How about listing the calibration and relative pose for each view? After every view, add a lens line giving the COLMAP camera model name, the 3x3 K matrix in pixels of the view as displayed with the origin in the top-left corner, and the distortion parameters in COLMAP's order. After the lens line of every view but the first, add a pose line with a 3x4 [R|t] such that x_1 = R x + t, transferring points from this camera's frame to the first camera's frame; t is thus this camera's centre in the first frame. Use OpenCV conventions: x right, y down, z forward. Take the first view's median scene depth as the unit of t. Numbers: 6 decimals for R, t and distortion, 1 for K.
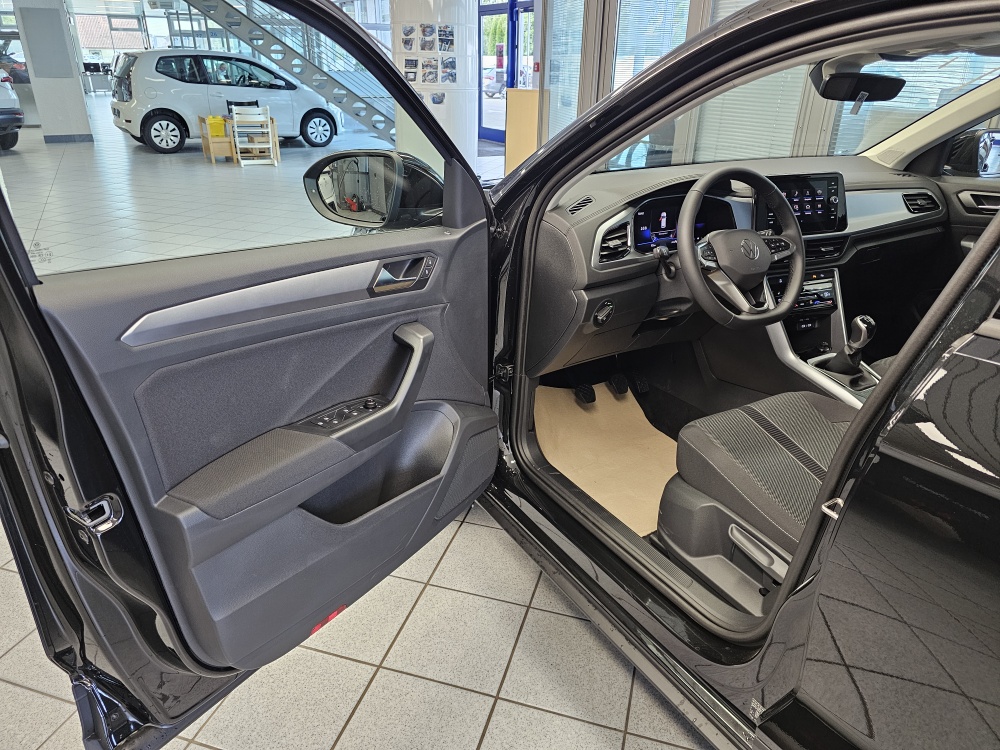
lens RADIAL K [[667.6, 0, 497.2], [0, 667.6, 379.5], [0, 0, 1]] dist [0.063005, -0.061663]
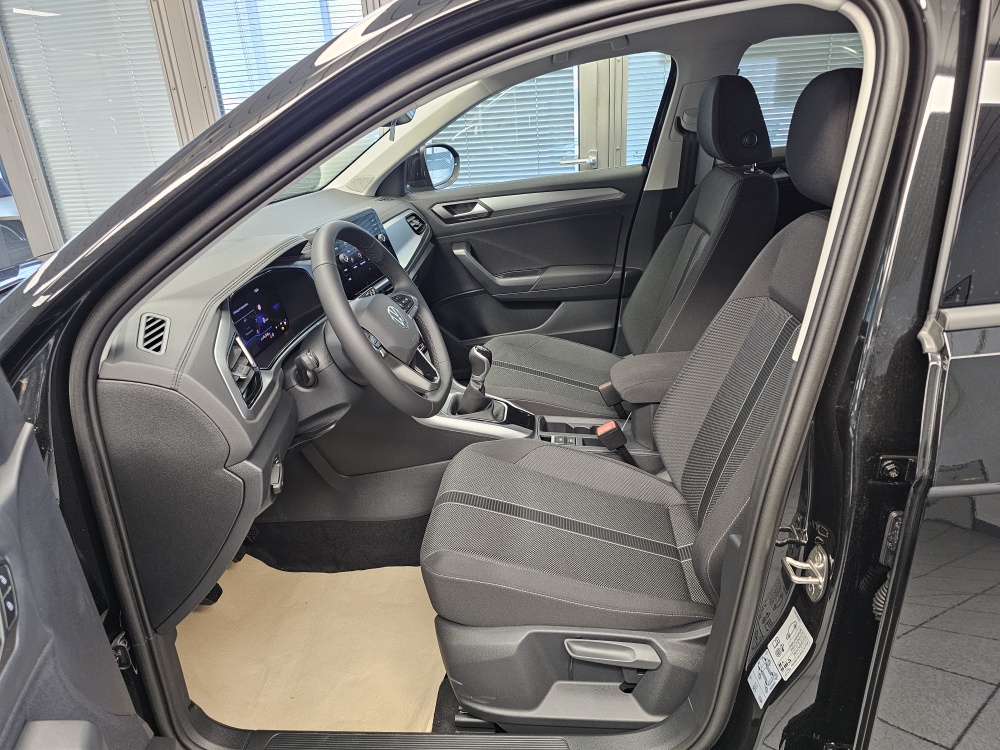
lens RADIAL K [[667.6, 0, 497.2], [0, 667.6, 379.5], [0, 0, 1]] dist [0.063005, -0.061663]
pose [[0.574628, -0.367014, 0.731507, -0.131639], [0.408437, 0.903150, 0.132288, -0.160455], [-0.709212, 0.222758, 0.668878, 0.367570]]
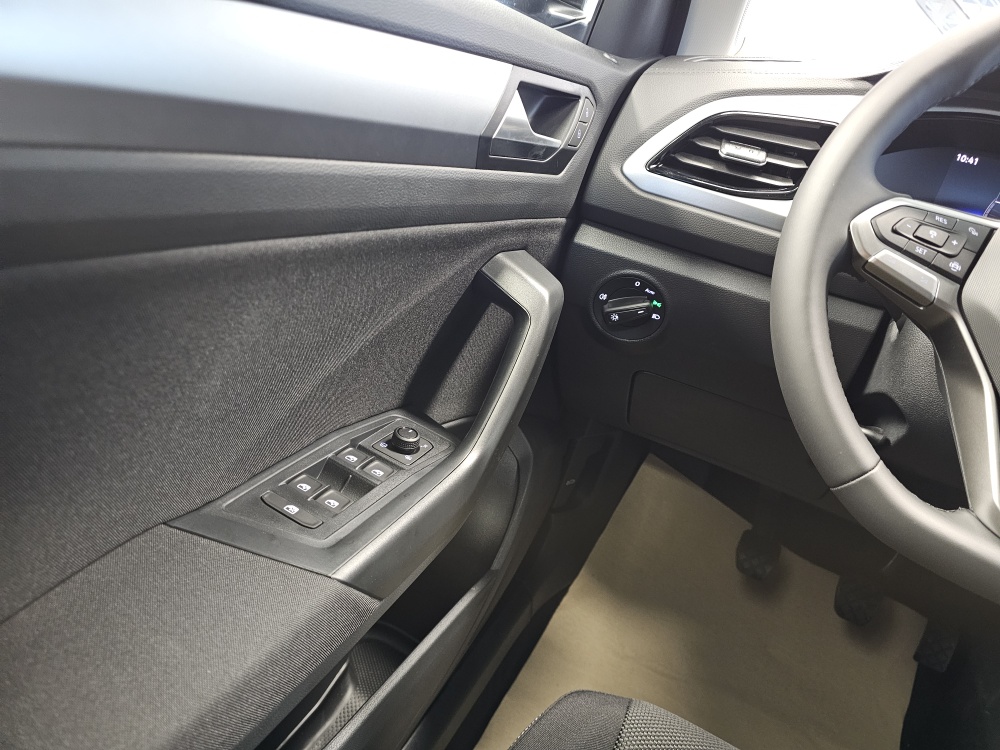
lens RADIAL K [[667.6, 0, 497.2], [0, 667.6, 379.5], [0, 0, 1]] dist [0.063005, -0.061663]
pose [[0.528304, 0.467739, -0.708601, 0.379173], [-0.526843, 0.835068, 0.158425, -0.075780], [0.665832, 0.289624, 0.687594, 0.607318]]
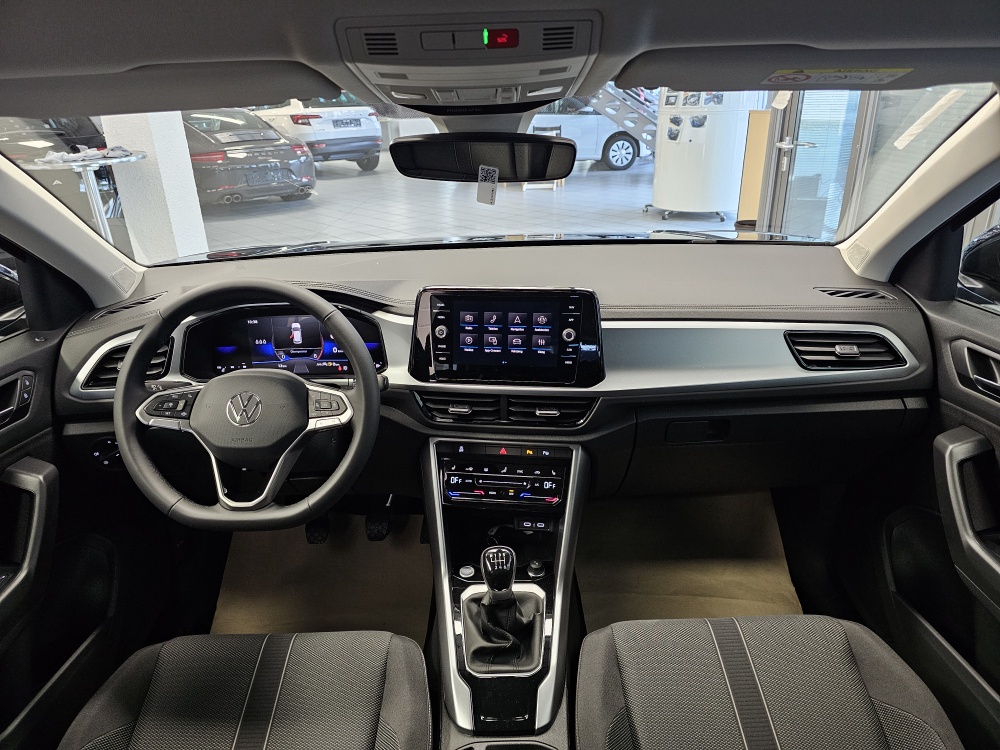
lens RADIAL K [[667.6, 0, 497.2], [0, 667.6, 379.5], [0, 0, 1]] dist [0.063005, -0.061663]
pose [[0.857636, 0.166693, -0.486492, 0.783100], [-0.176803, 0.983917, 0.025446, -0.244356], [0.482909, 0.064189, 0.873315, 0.483565]]
